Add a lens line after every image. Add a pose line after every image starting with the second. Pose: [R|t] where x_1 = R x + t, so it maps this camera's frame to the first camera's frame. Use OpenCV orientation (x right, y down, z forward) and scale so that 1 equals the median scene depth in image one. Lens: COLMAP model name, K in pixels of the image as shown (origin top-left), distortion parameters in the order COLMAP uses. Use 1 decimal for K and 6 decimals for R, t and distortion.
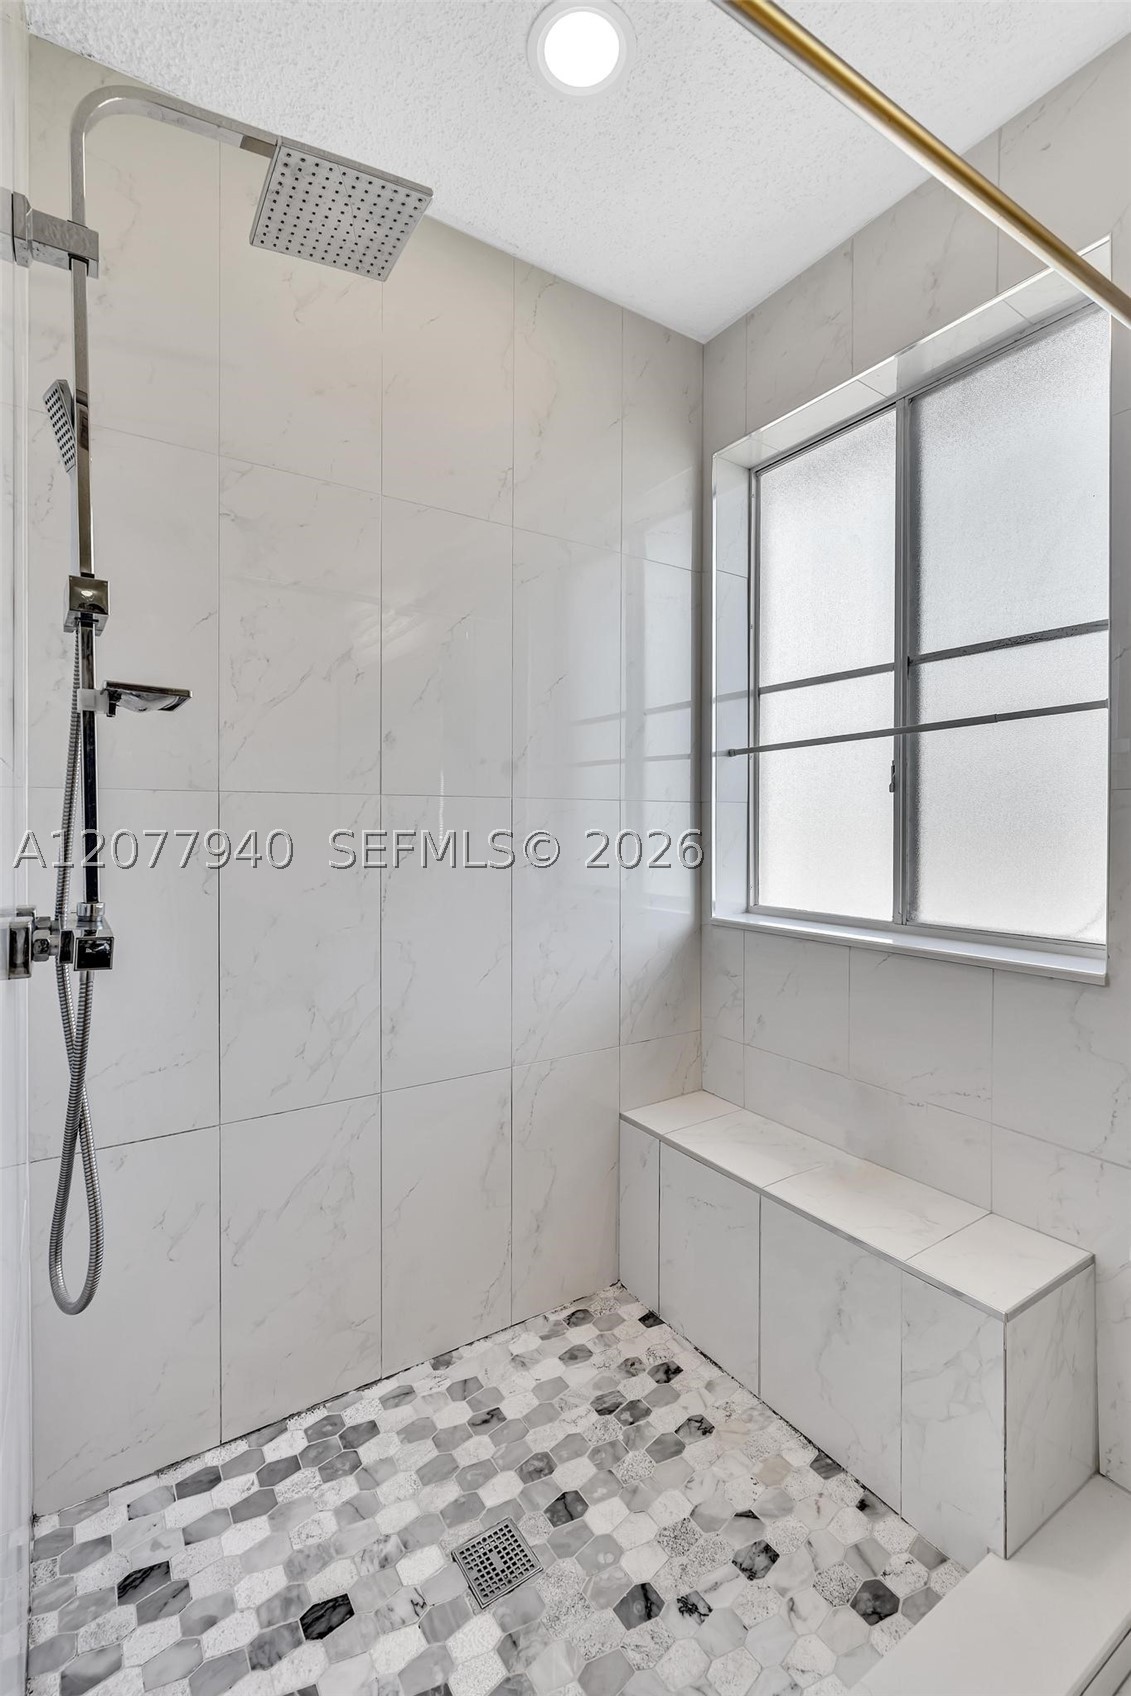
lens RADIAL K [[756.8, 0, 562.7], [0, 756.8, 834.5], [0, 0, 1]] dist [-0.005466, 0.001717]
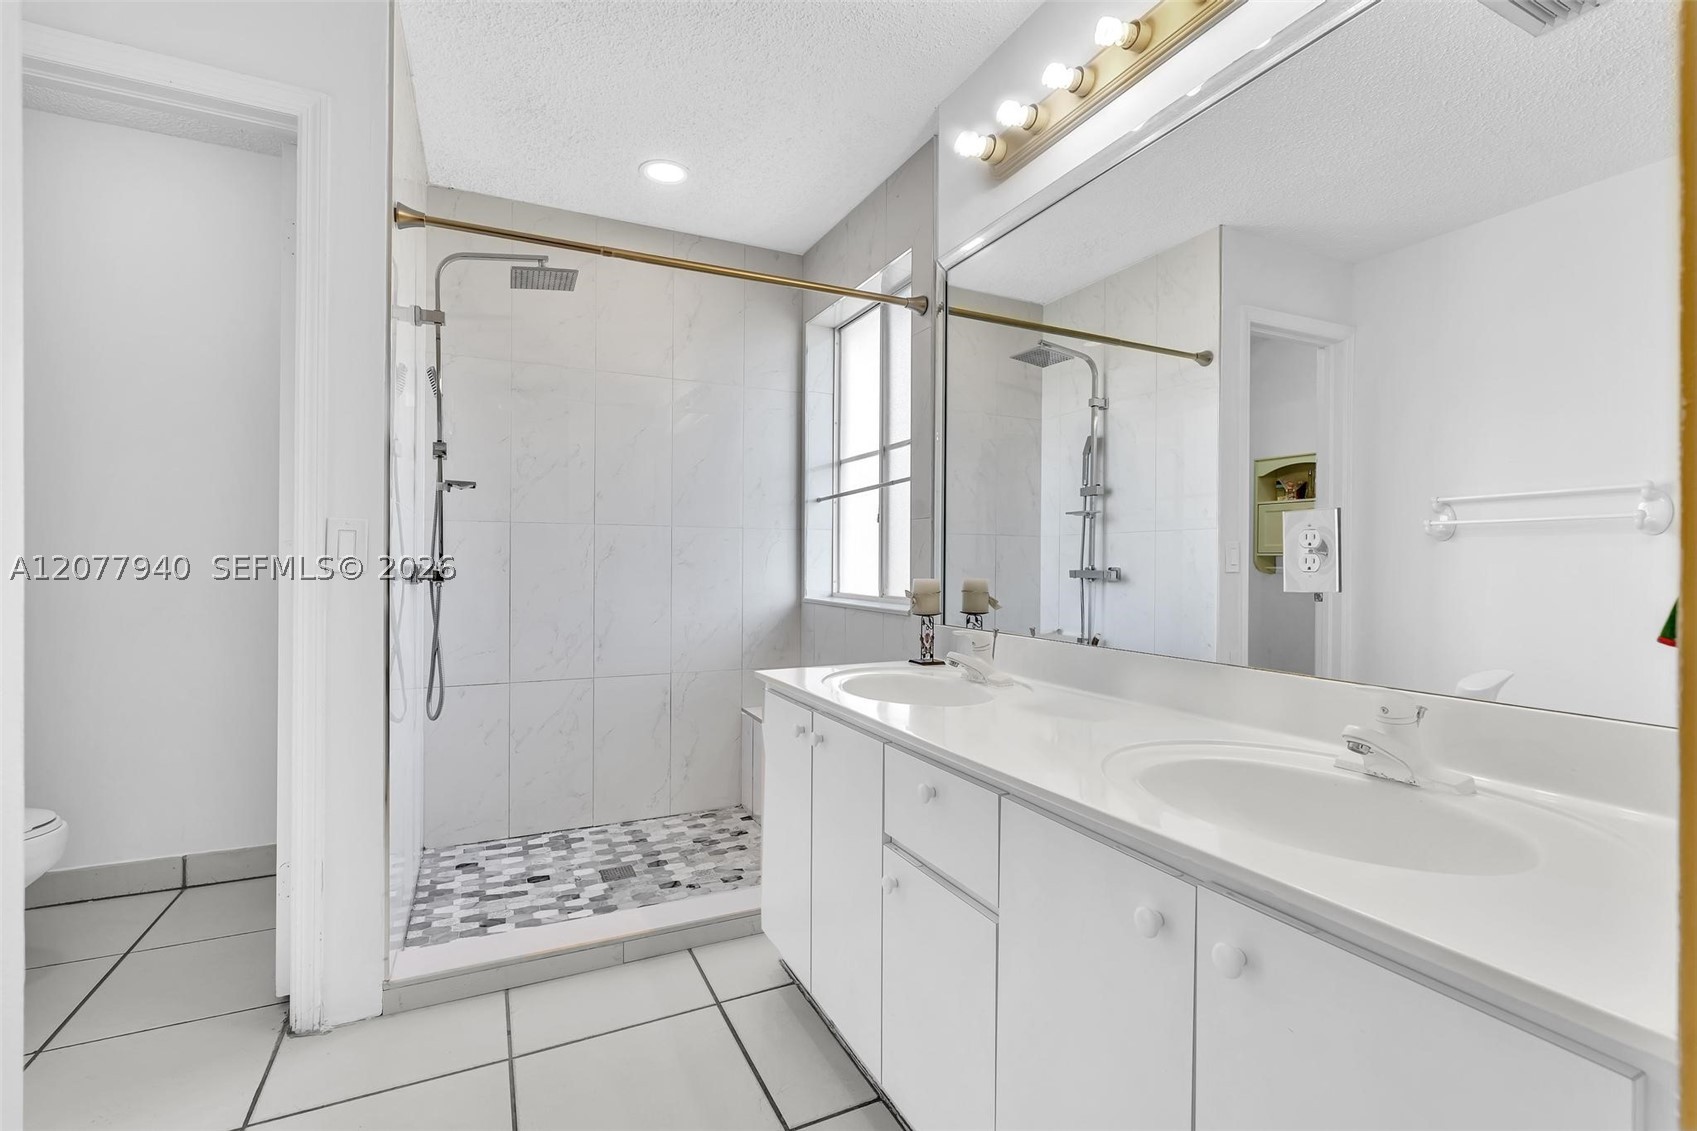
lens RADIAL K [[757.2, 0, 853.1], [0, 757.2, 570.3], [0, 0, 1]] dist [-0.005466, 0.001717]
pose [[0.991465, 0.005708, -0.130249, 0.741535], [-0.006109, 0.999978, -0.002682, 0.074218], [0.130230, 0.003454, 0.991478, -0.926592]]
